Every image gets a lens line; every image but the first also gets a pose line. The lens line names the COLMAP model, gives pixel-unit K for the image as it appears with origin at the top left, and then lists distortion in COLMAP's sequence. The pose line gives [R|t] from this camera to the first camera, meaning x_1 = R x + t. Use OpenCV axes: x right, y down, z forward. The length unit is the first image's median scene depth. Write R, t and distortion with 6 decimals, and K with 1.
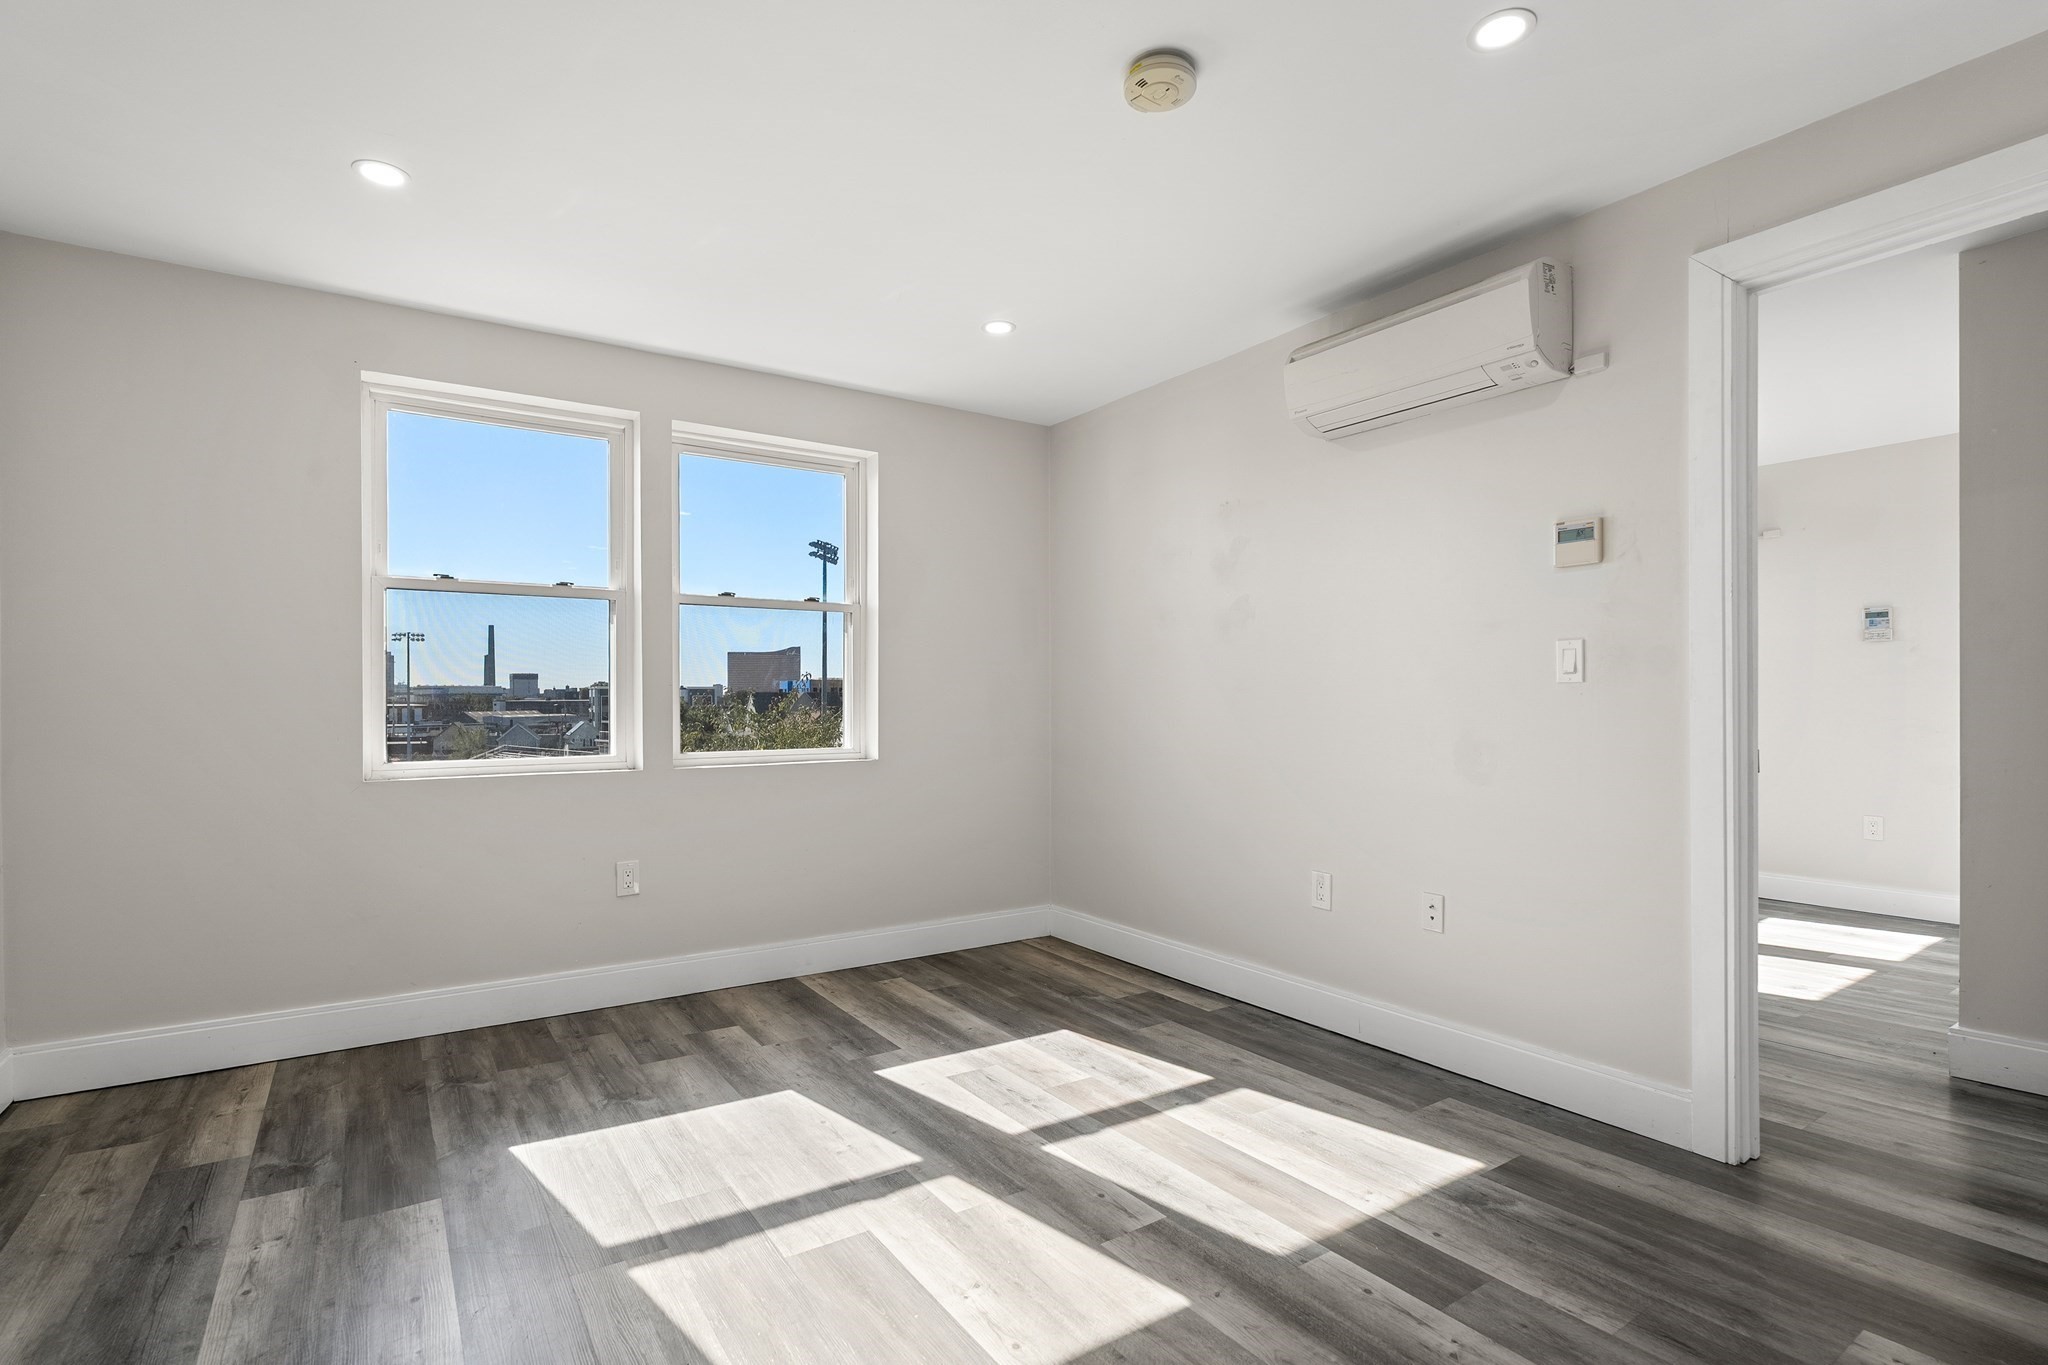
lens RADIAL K [[963.4, 0, 1018.9], [0, 963.4, 699.9], [0, 0, 1]] dist [-0.000471, 0.000049]
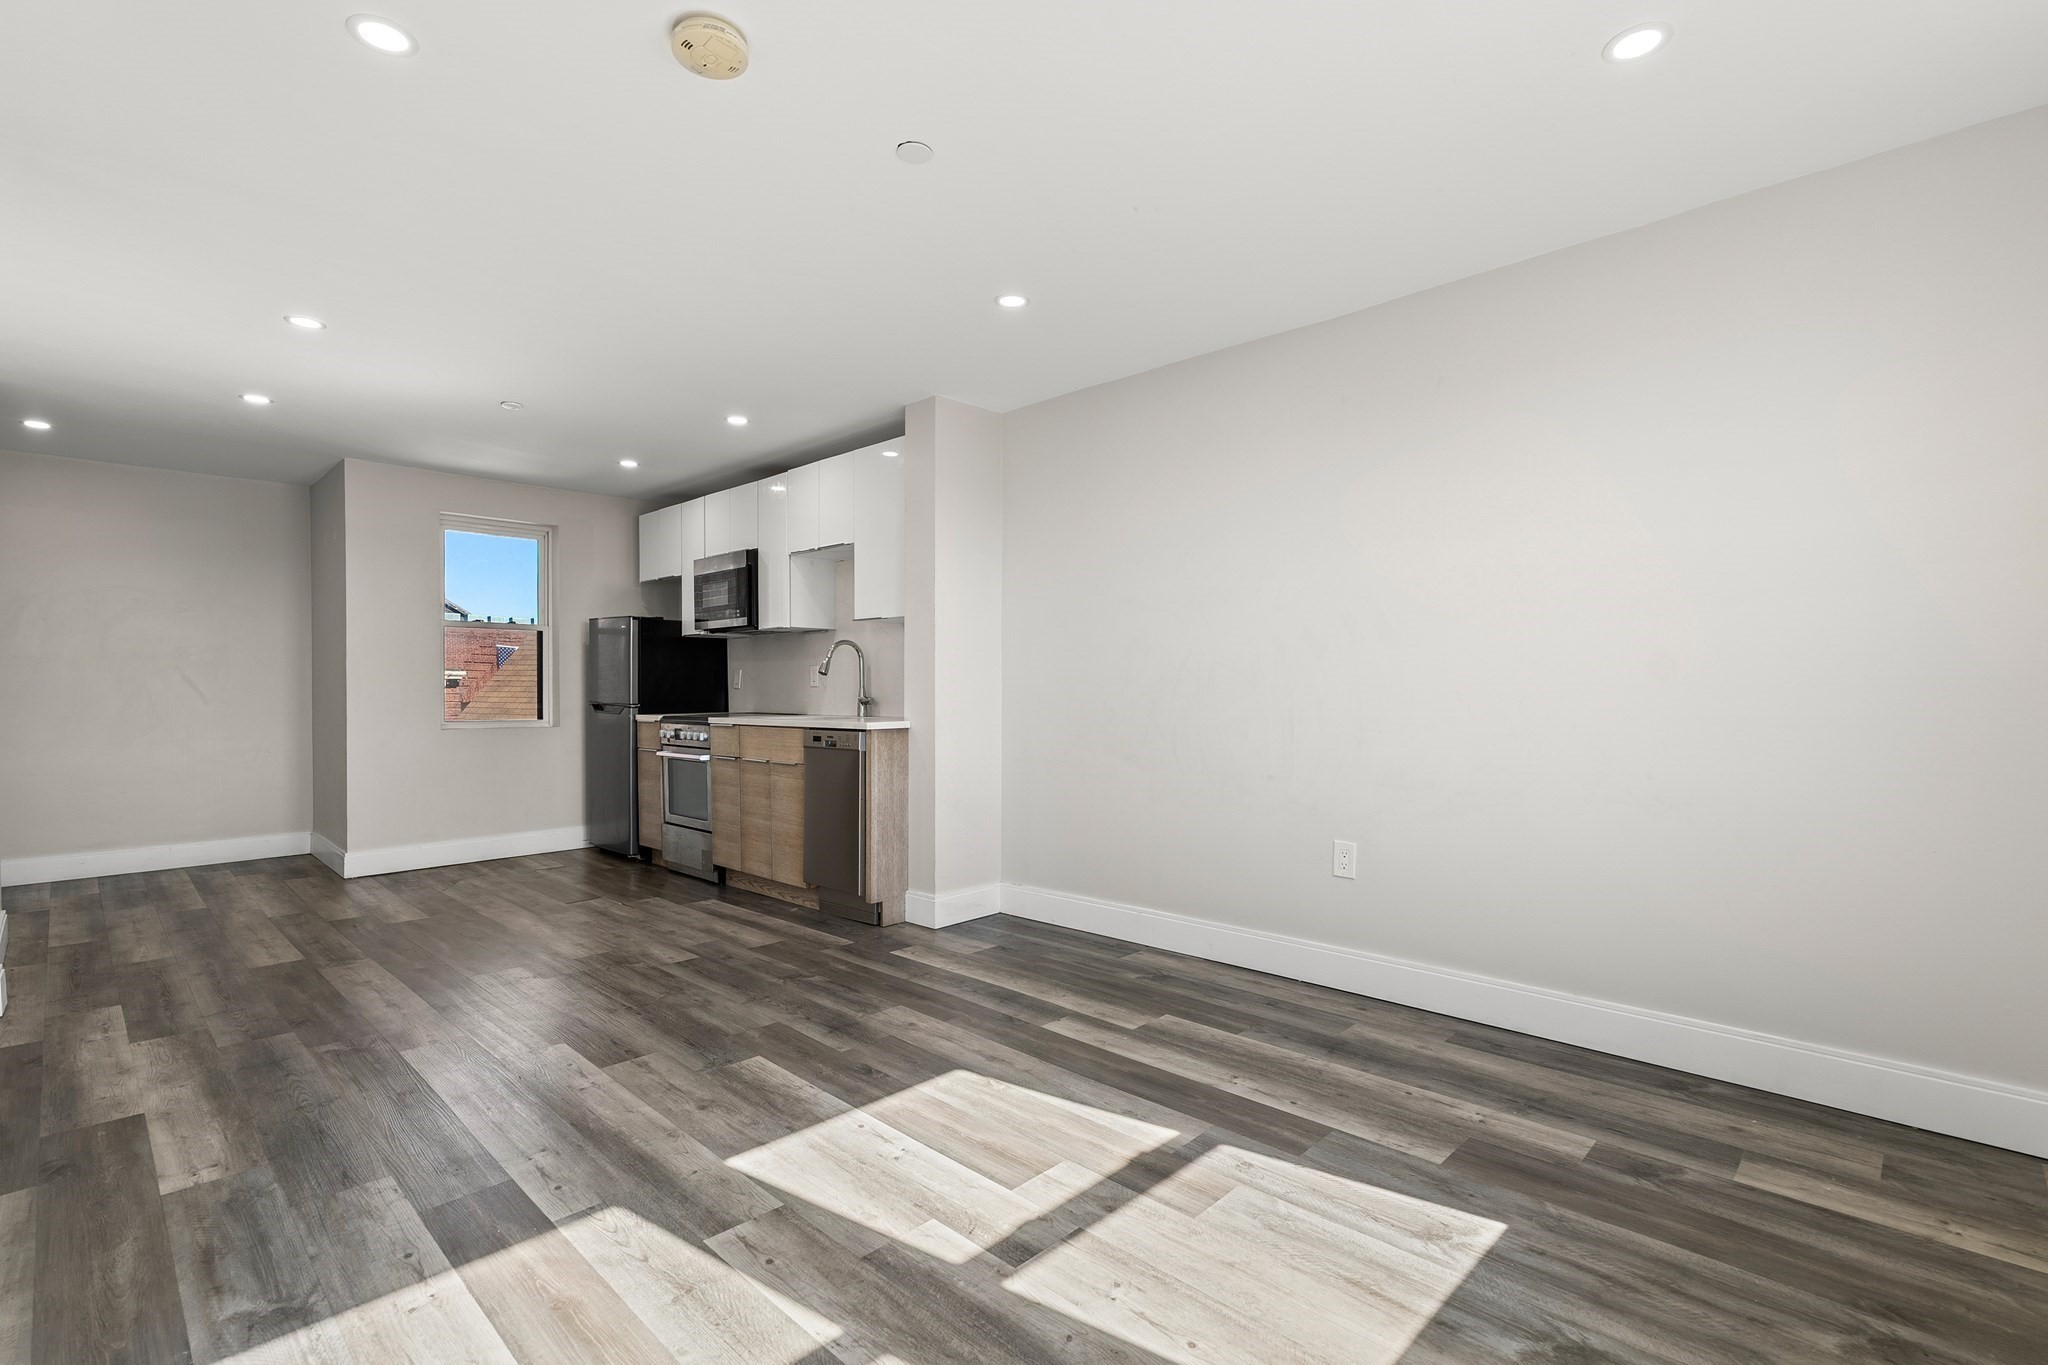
lens RADIAL K [[939.2, 0, 1021.1], [0, 939.2, 707.7], [0, 0, 1]] dist [-0.002216, 0.000066]
pose [[-0.979757, 0.008115, -0.200027, 0.026571], [0.004331, 0.999803, 0.019347, 0.010503], [0.200144, 0.018089, -0.979599, 1.656559]]
